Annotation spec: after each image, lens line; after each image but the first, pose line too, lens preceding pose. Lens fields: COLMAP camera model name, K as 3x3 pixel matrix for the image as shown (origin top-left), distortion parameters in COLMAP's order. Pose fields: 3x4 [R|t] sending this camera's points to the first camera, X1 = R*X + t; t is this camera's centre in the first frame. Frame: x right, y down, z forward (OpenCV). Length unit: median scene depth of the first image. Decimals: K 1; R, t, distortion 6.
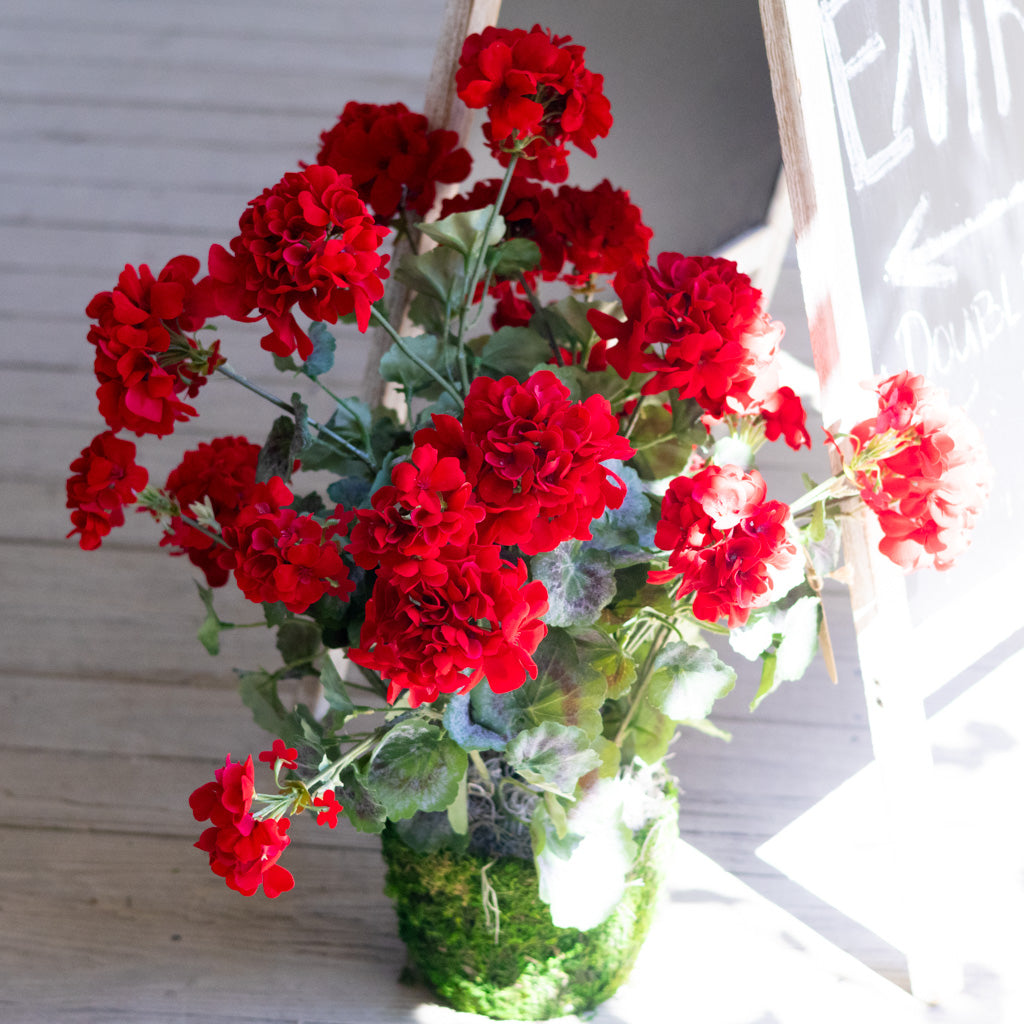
lens RADIAL K [[4058.3, 0, 562.7], [0, 4058.3, 511.0], [0, 0, 1]] dist [-0.031959, 1.216512]
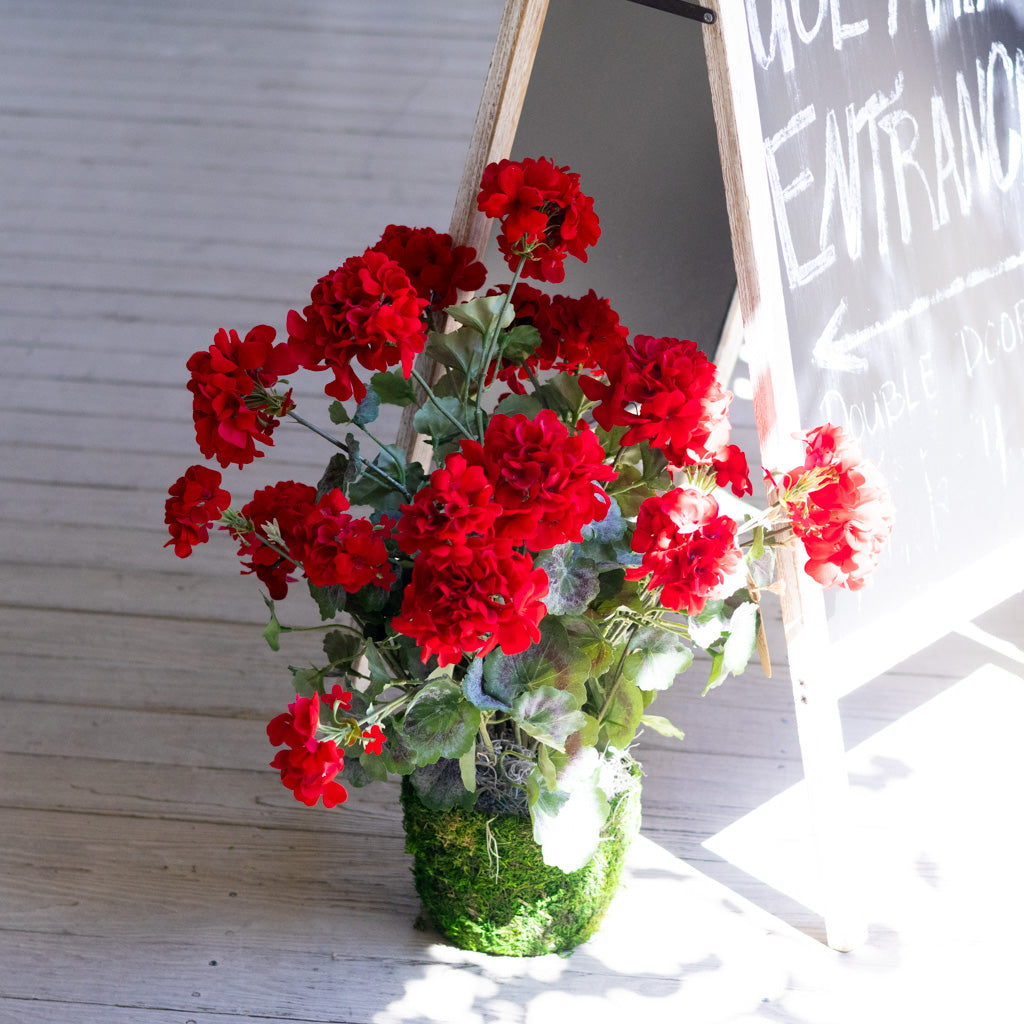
lens RADIAL K [[4058.3, 0, 562.7], [0, 4058.3, 511.0], [0, 0, 1]] dist [-0.031959, 1.216512]
pose [[0.999547, 0.019145, 0.023219, -0.027834], [-0.016541, 0.994062, -0.107553, 0.129752], [-0.025140, 0.107120, 0.993928, -0.261998]]
